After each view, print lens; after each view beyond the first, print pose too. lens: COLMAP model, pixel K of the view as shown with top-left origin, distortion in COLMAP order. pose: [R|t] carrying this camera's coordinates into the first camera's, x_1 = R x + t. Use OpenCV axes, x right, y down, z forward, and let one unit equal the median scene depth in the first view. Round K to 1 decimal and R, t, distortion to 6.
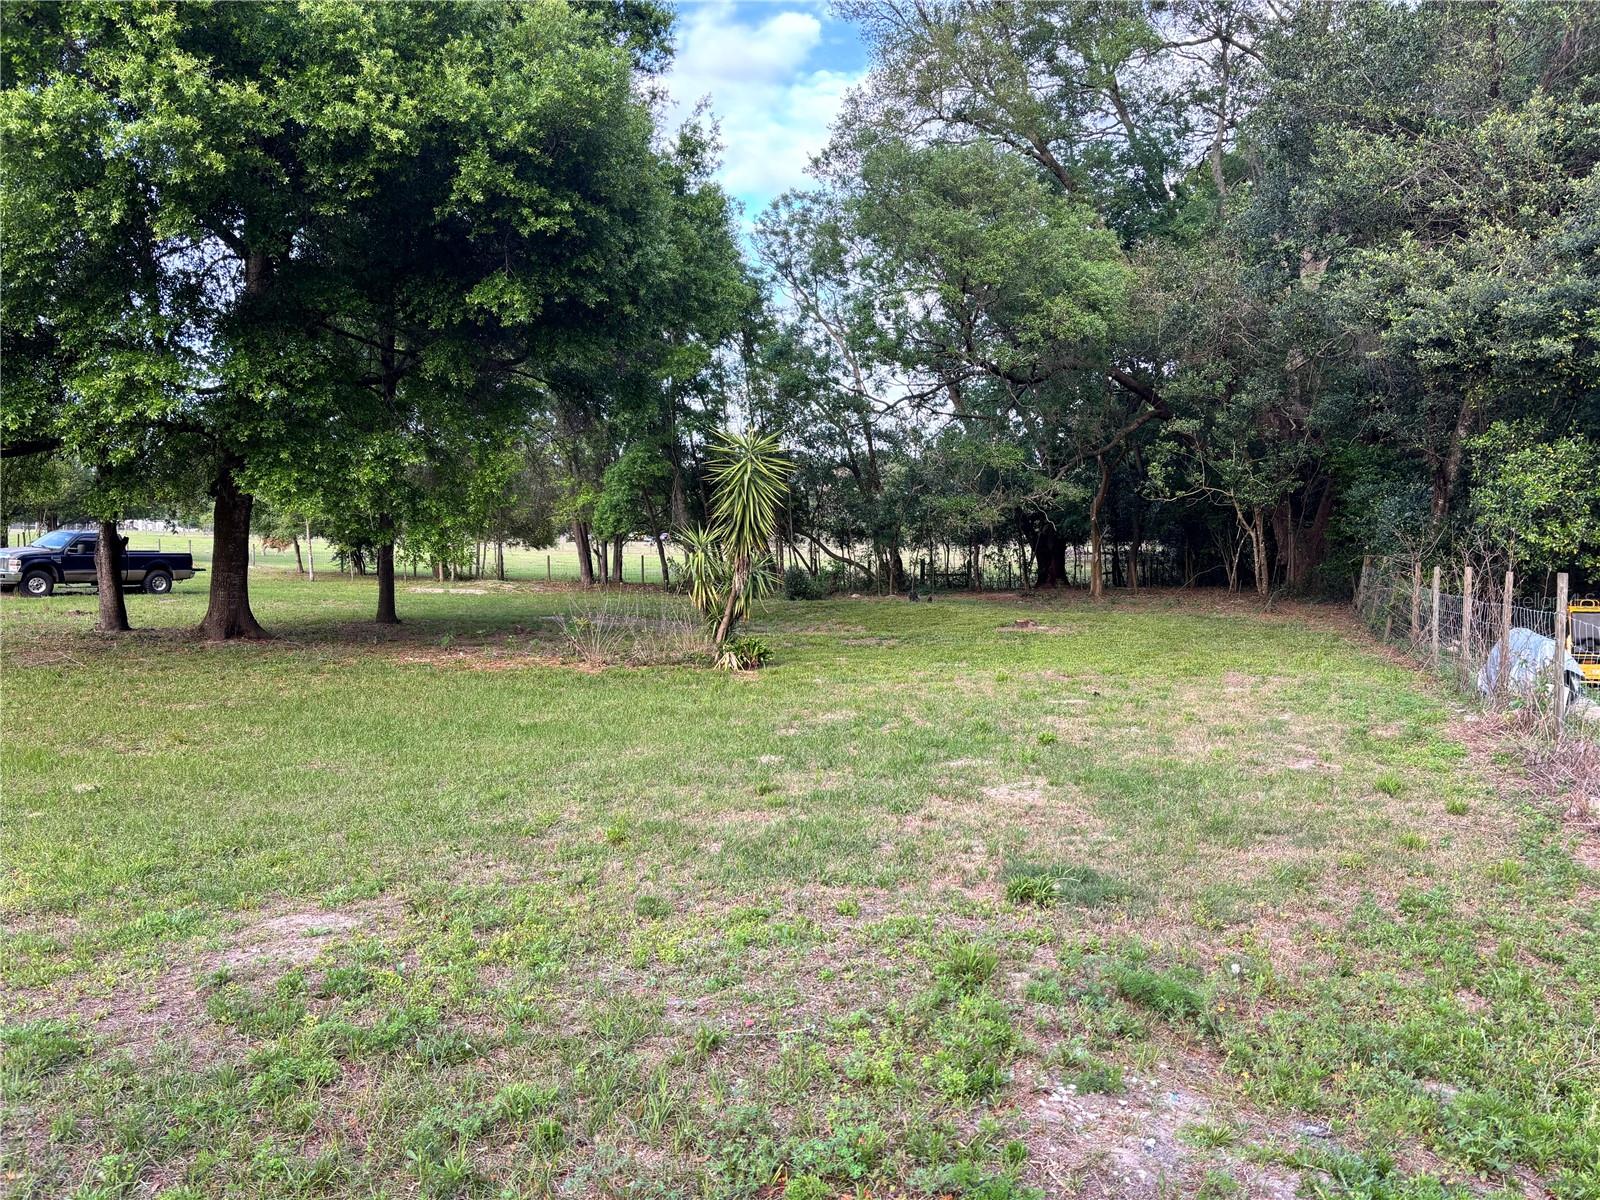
lens RADIAL K [[1208.8, 0, 812.7], [0, 1208.8, 602.7], [0, 0, 1]] dist [0.093975, -0.098361]
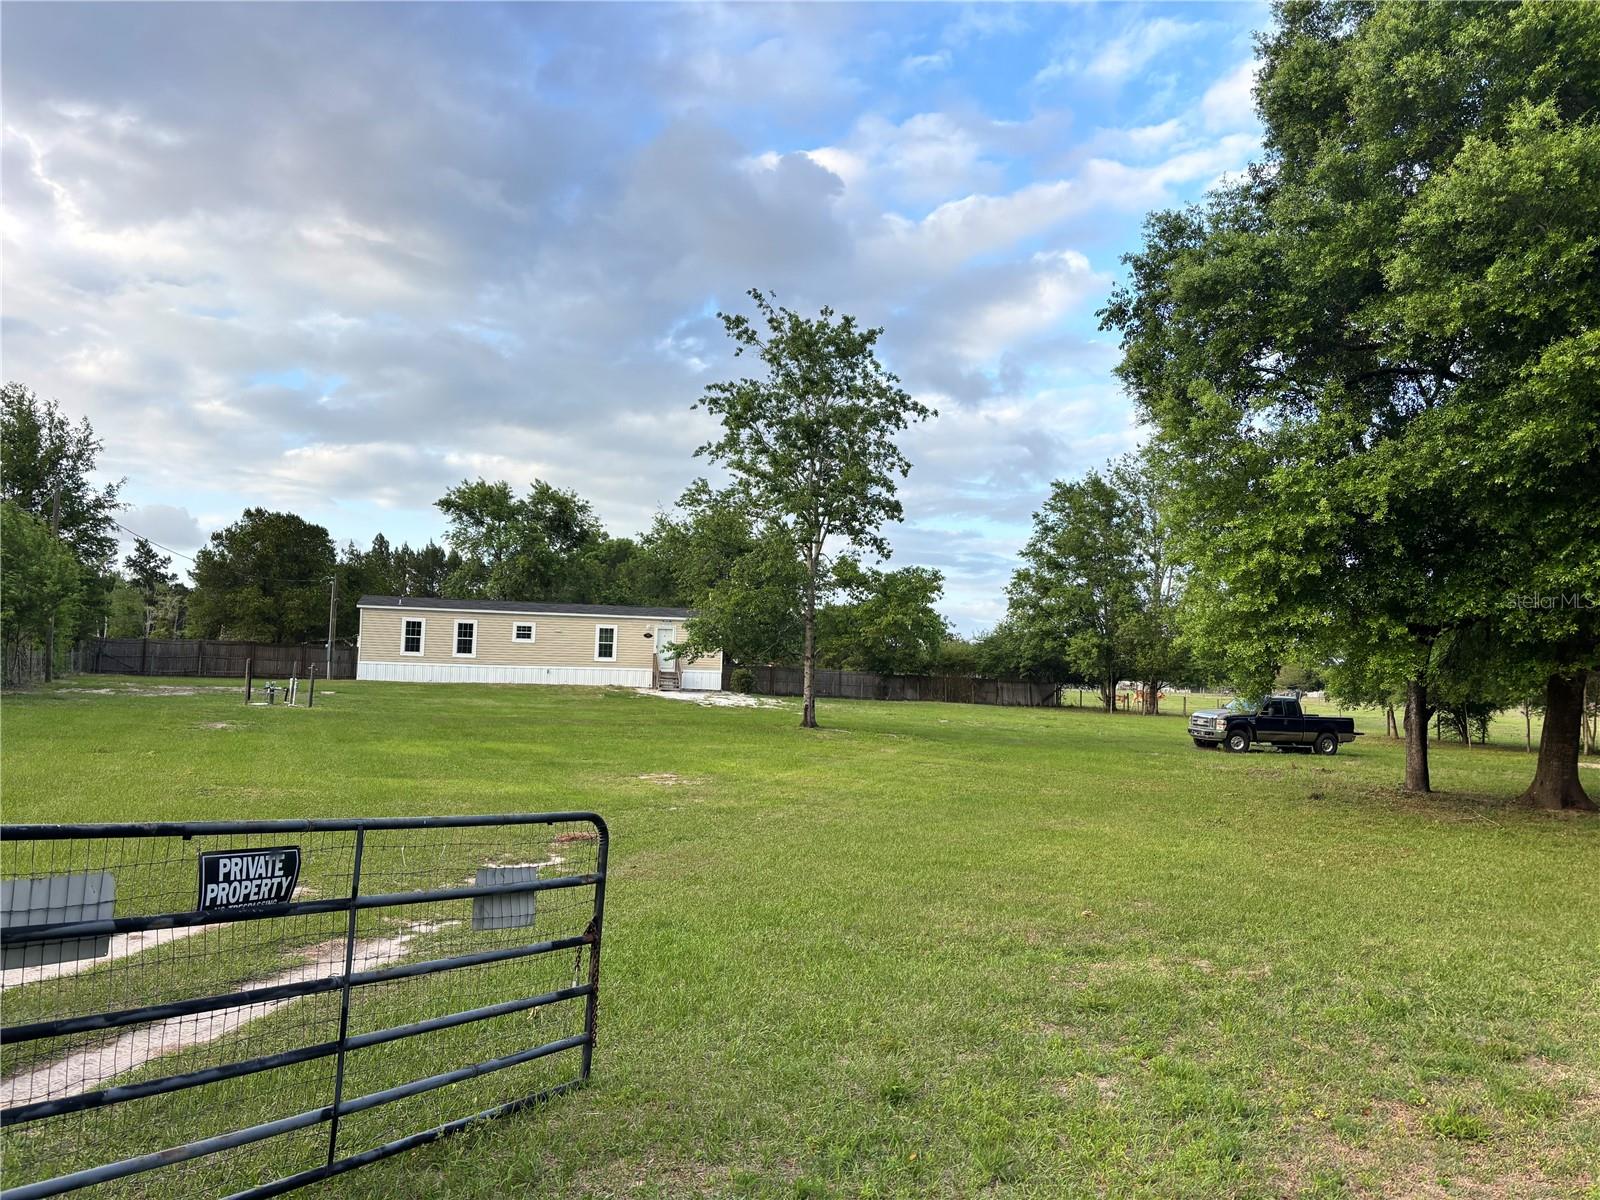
lens RADIAL K [[1208.8, 0, 812.7], [0, 1208.8, 602.7], [0, 0, 1]] dist [0.093975, -0.098361]
pose [[0.740897, -0.033983, -0.670759, -0.278374], [-0.054404, 0.992400, -0.110371, 0.006779], [0.669412, 0.118265, 0.733418, -0.218891]]
